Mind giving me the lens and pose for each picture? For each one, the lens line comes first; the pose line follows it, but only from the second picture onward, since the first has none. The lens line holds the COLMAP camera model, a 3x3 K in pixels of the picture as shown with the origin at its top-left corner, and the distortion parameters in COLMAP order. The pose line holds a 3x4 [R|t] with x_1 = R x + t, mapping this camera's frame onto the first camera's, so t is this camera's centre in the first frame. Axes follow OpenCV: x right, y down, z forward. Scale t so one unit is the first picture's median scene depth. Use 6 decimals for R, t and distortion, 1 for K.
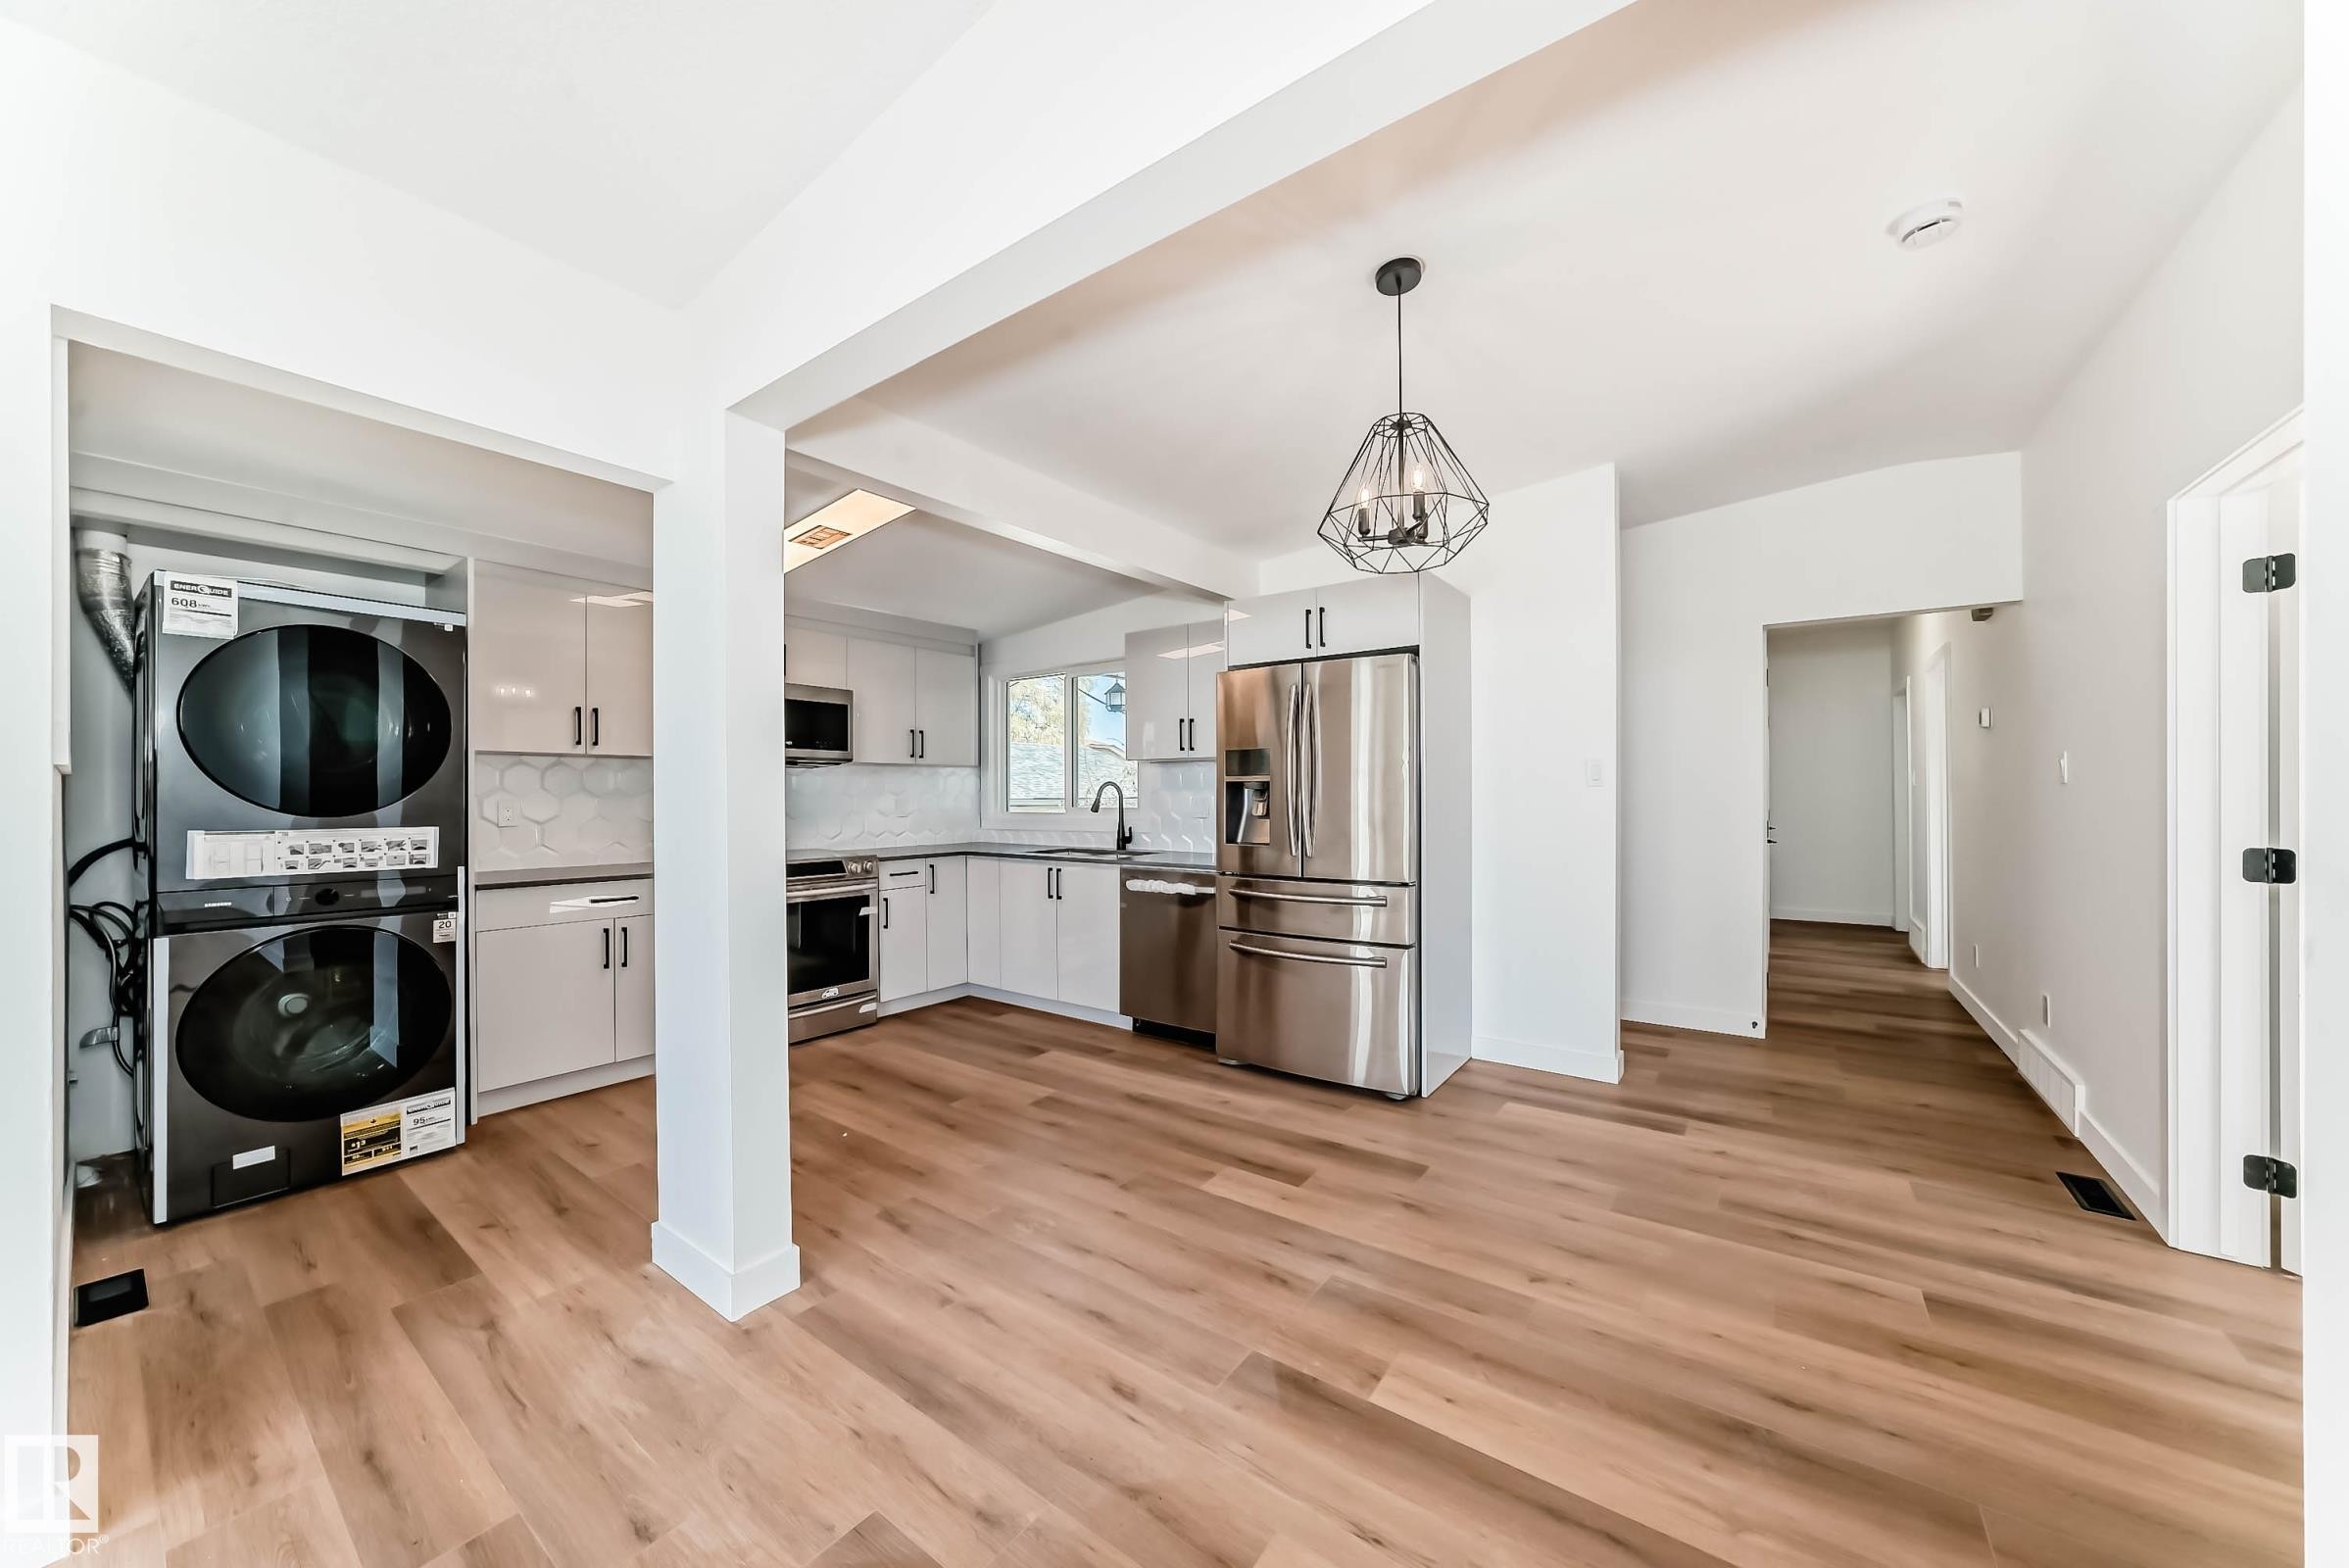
lens RADIAL K [[825.4, 0, 1188.7], [0, 825.4, 795.8], [0, 0, 1]] dist [-0.026794, 0.007609]
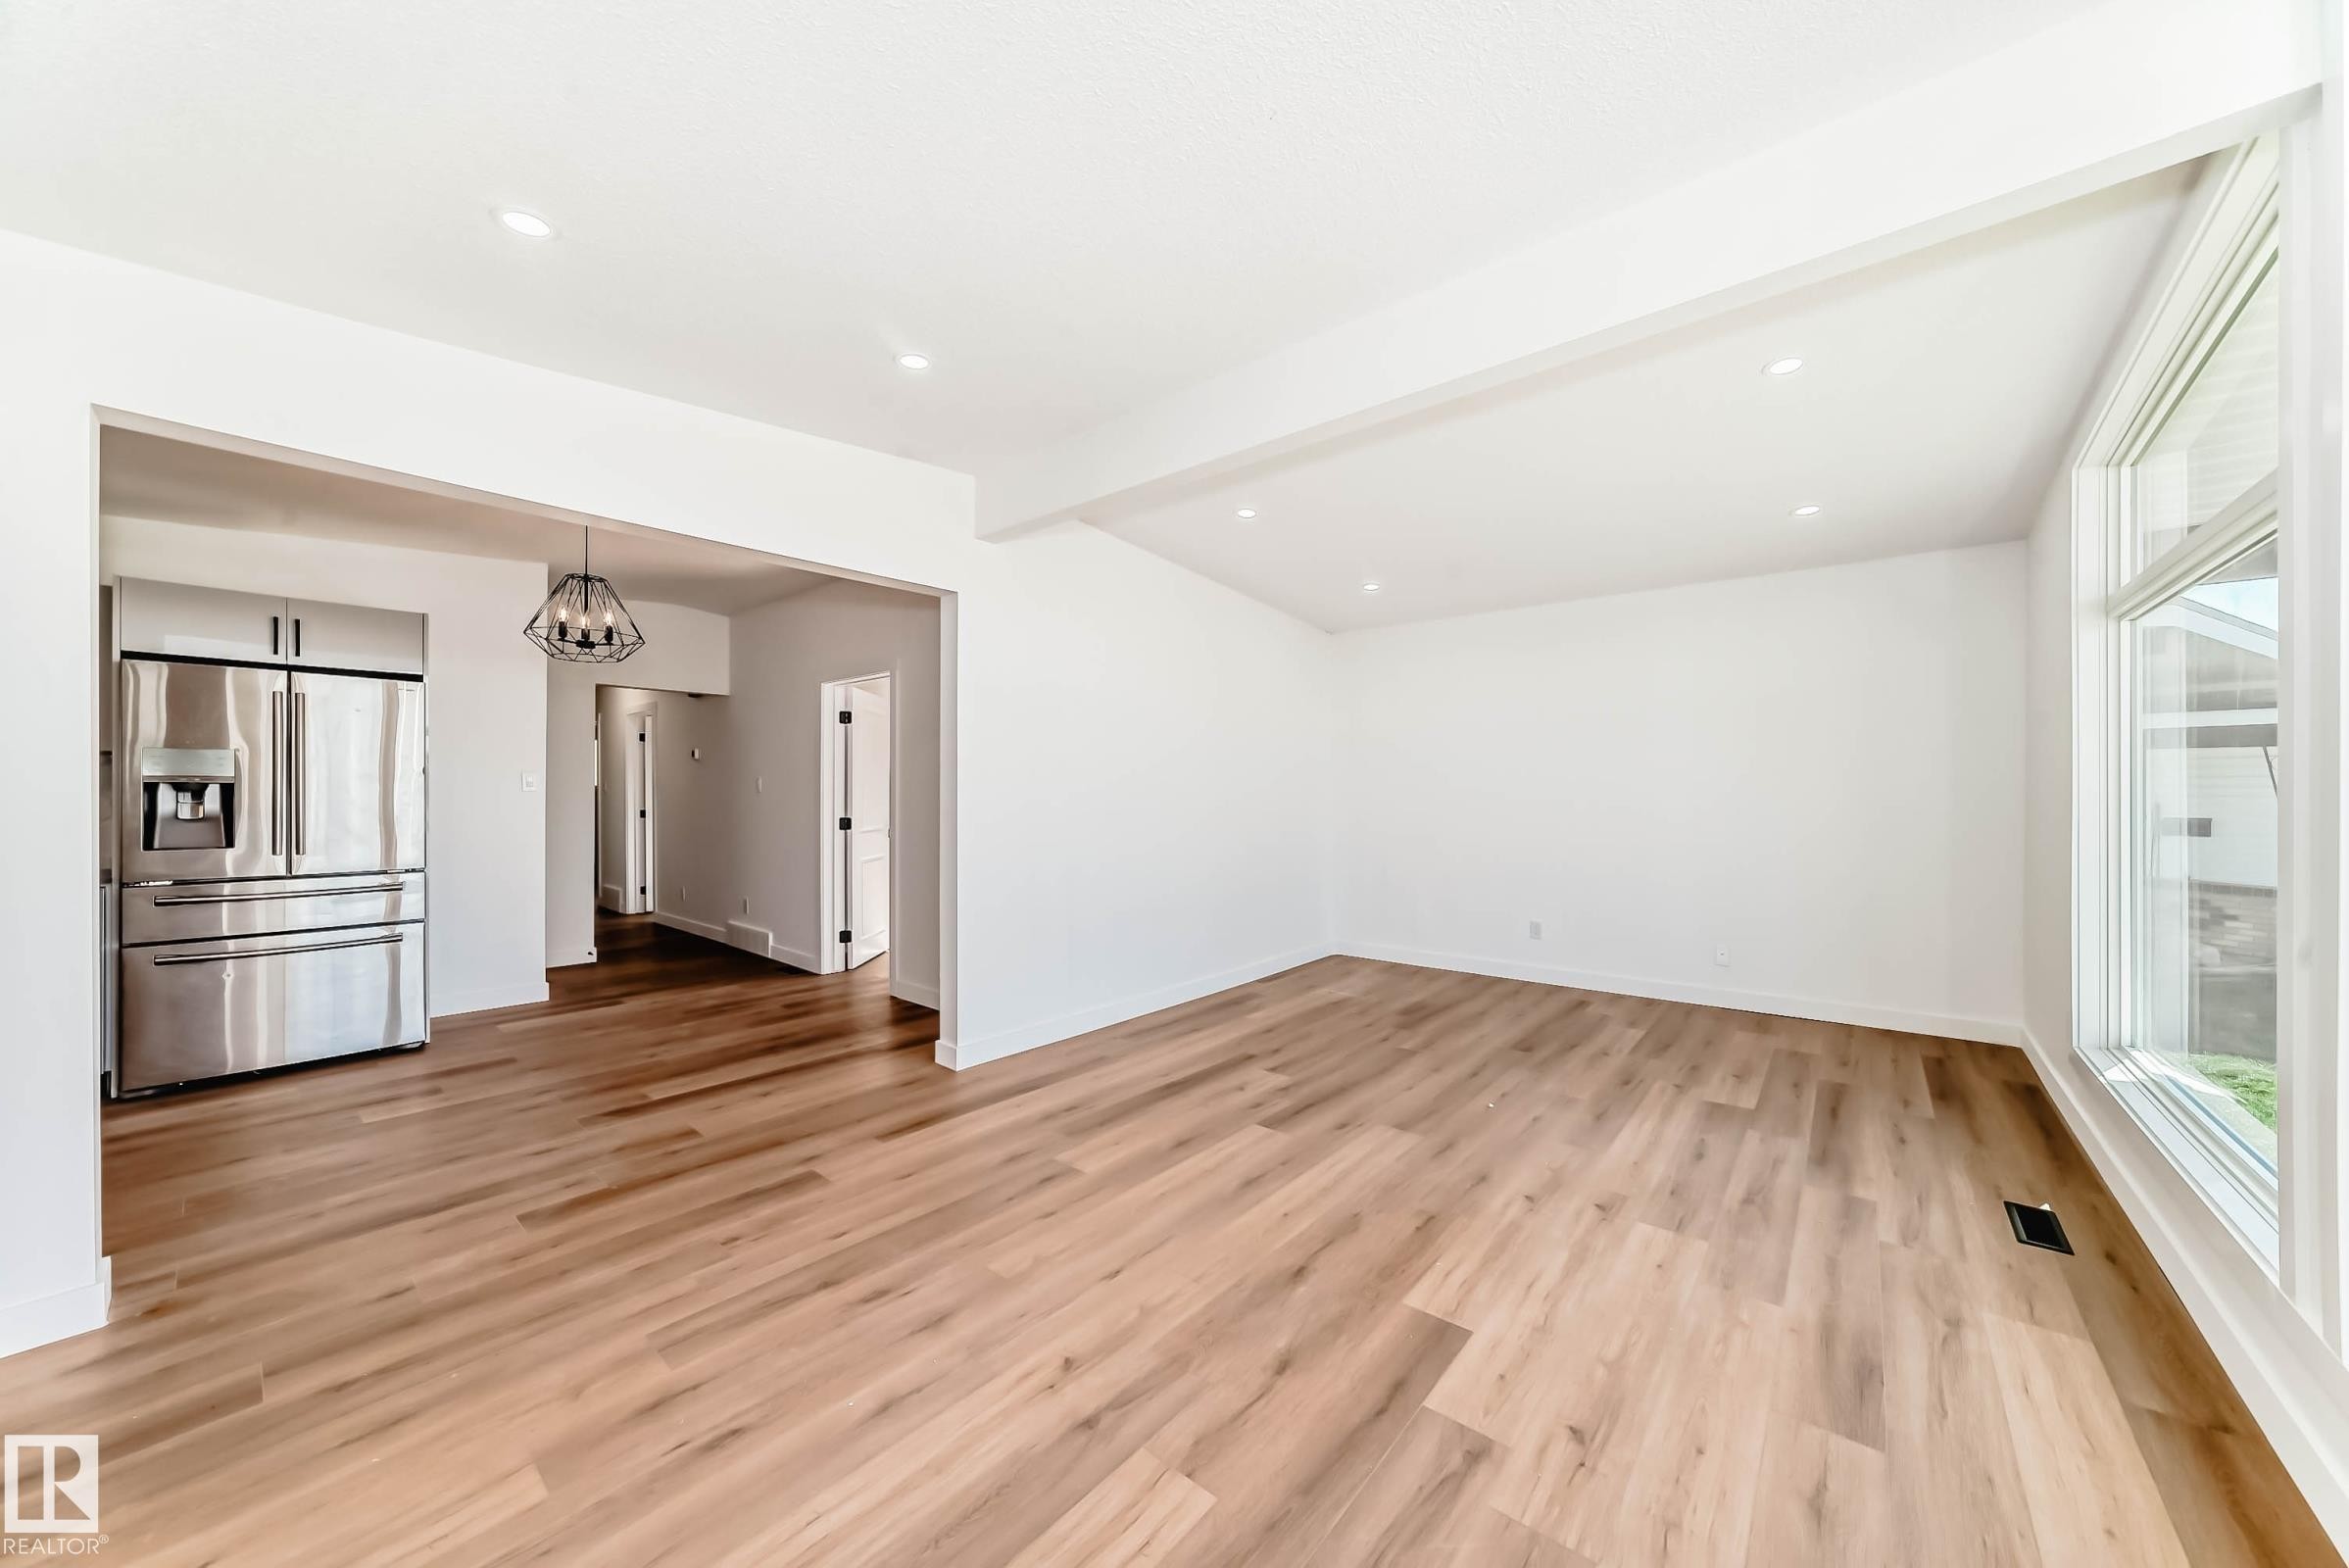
lens RADIAL K [[825.4, 0, 1188.7], [0, 825.4, 795.8], [0, 0, 1]] dist [-0.026794, 0.007609]
pose [[0.070490, 0.005885, 0.997495, -0.955227], [0.003309, 0.999976, -0.006134, 0.008496], [-0.997507, 0.003733, 0.070468, -0.254730]]
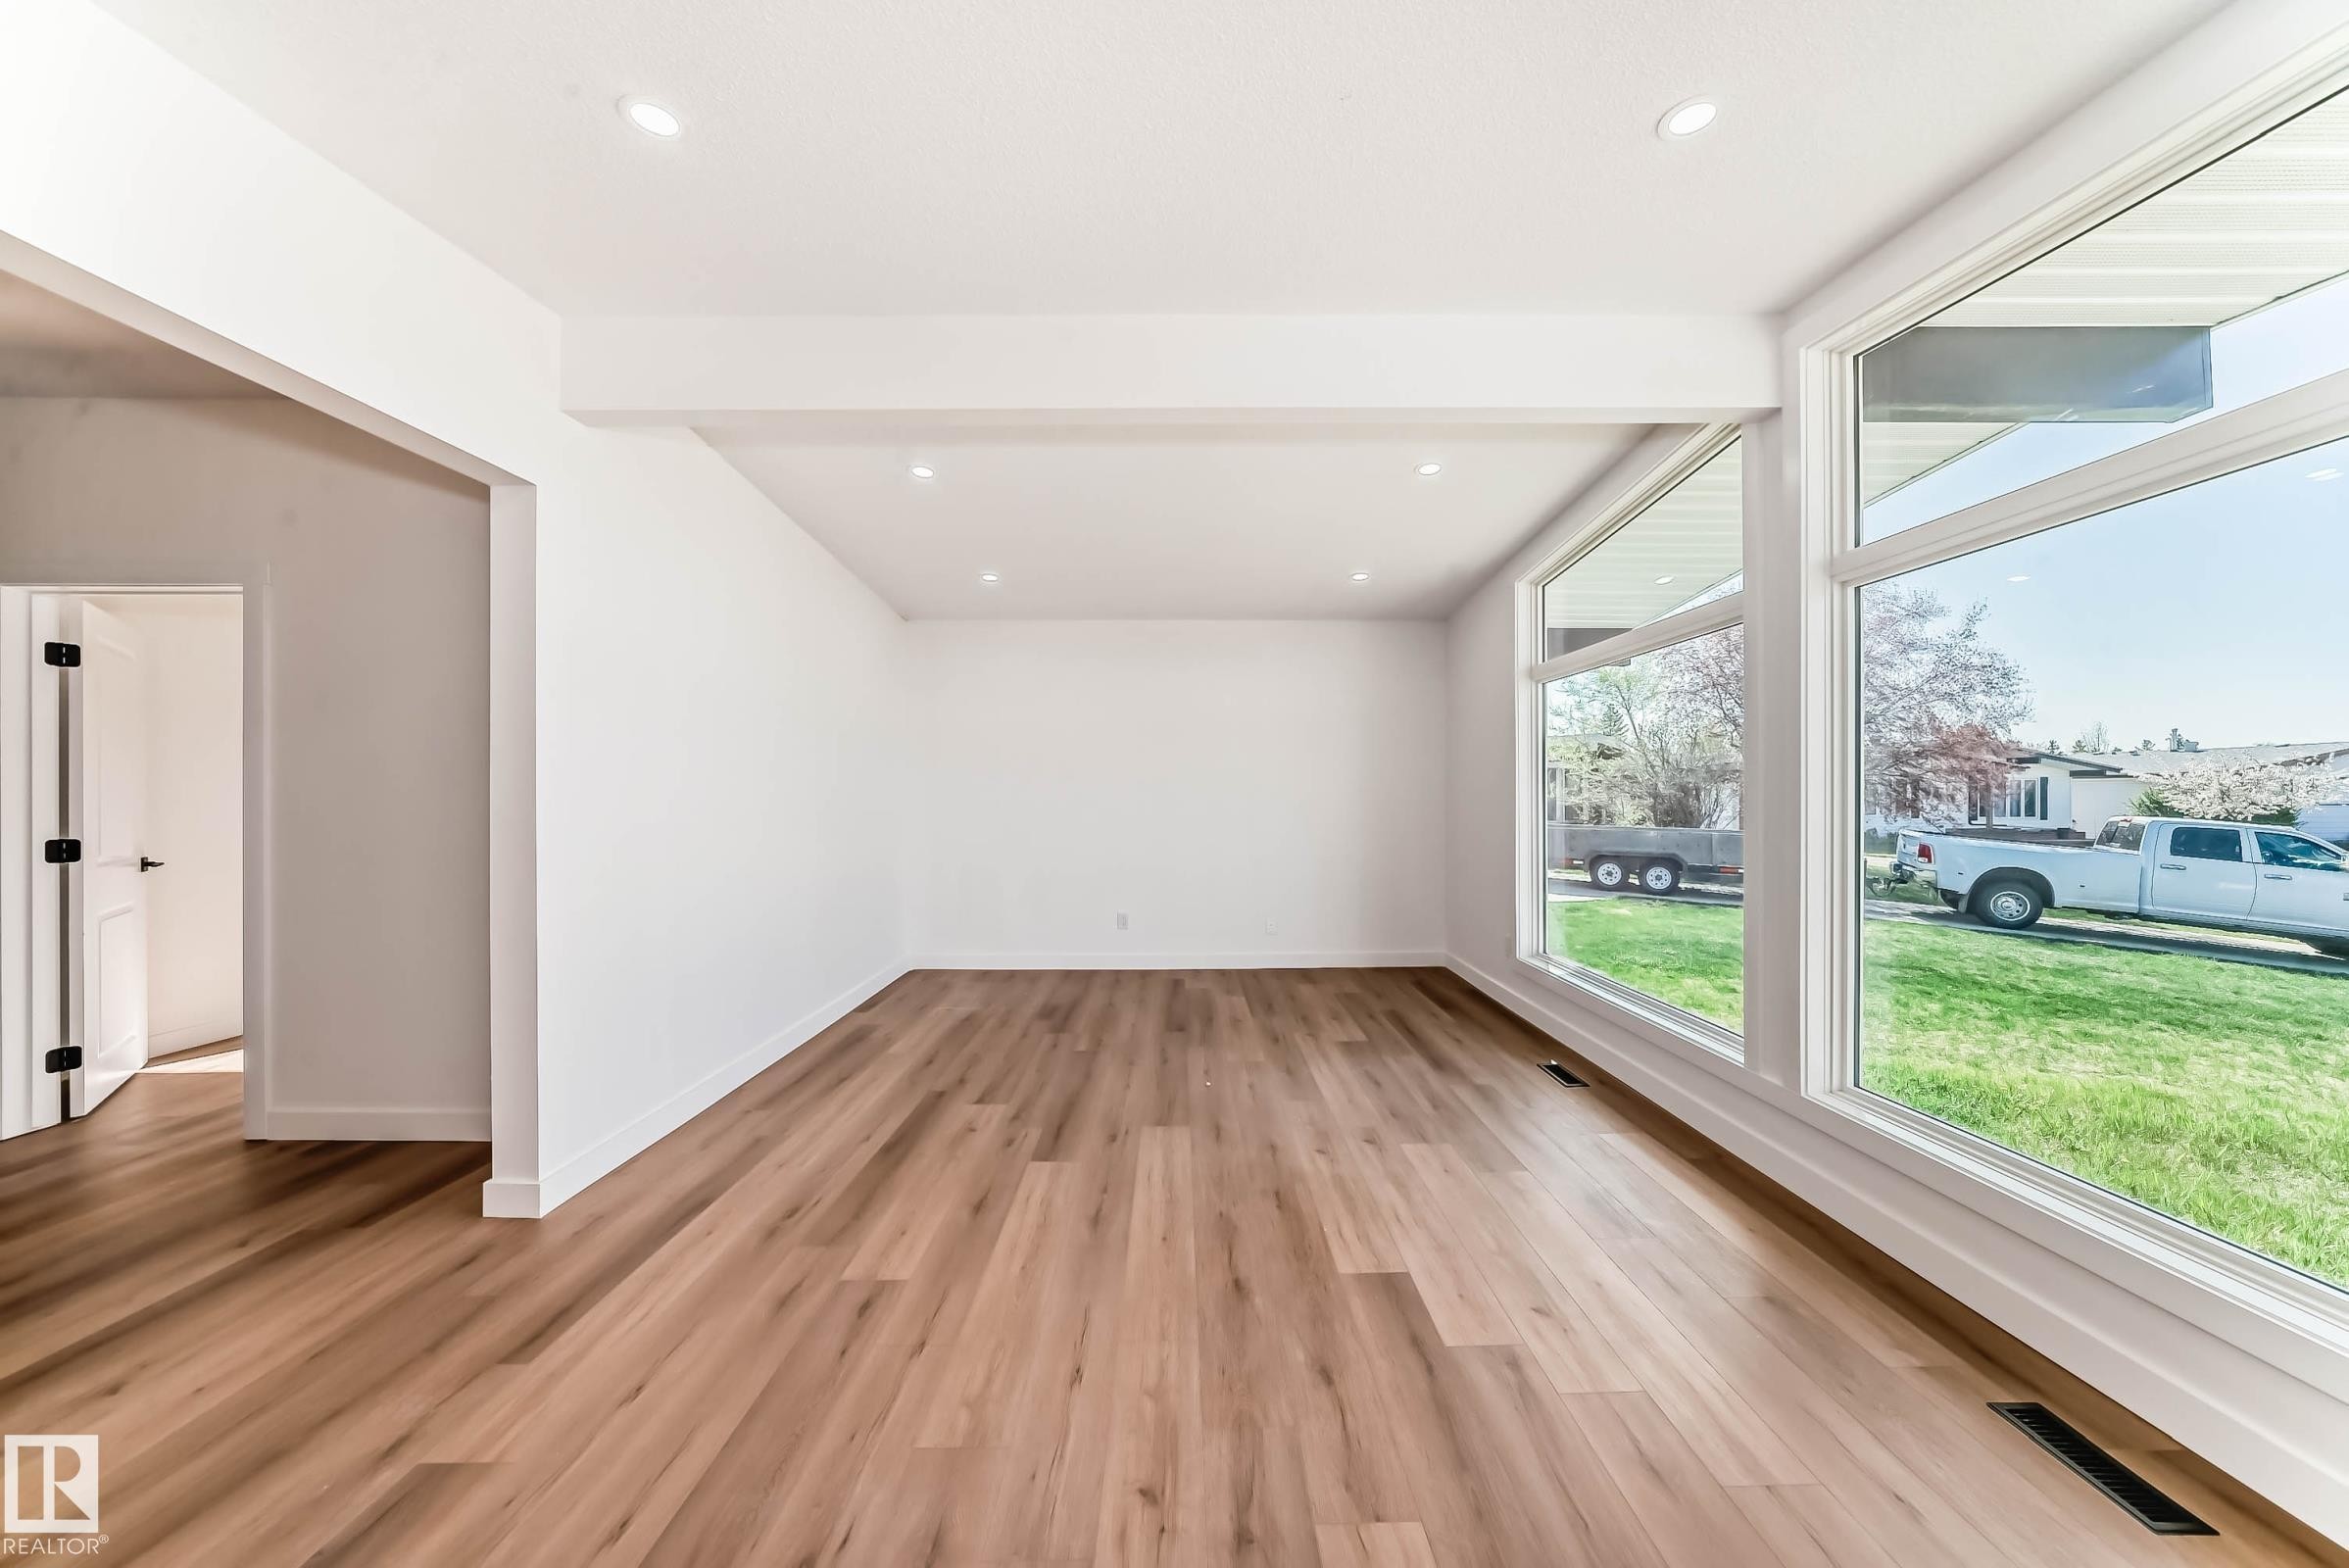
lens RADIAL K [[825.4, 0, 1188.7], [0, 825.4, 795.8], [0, 0, 1]] dist [-0.026794, 0.007609]
pose [[-0.594636, 0.010455, 0.803927, -0.763821], [0.010922, 0.999928, -0.004925, 0.010387], [-0.803921, 0.005852, -0.594708, 0.148526]]
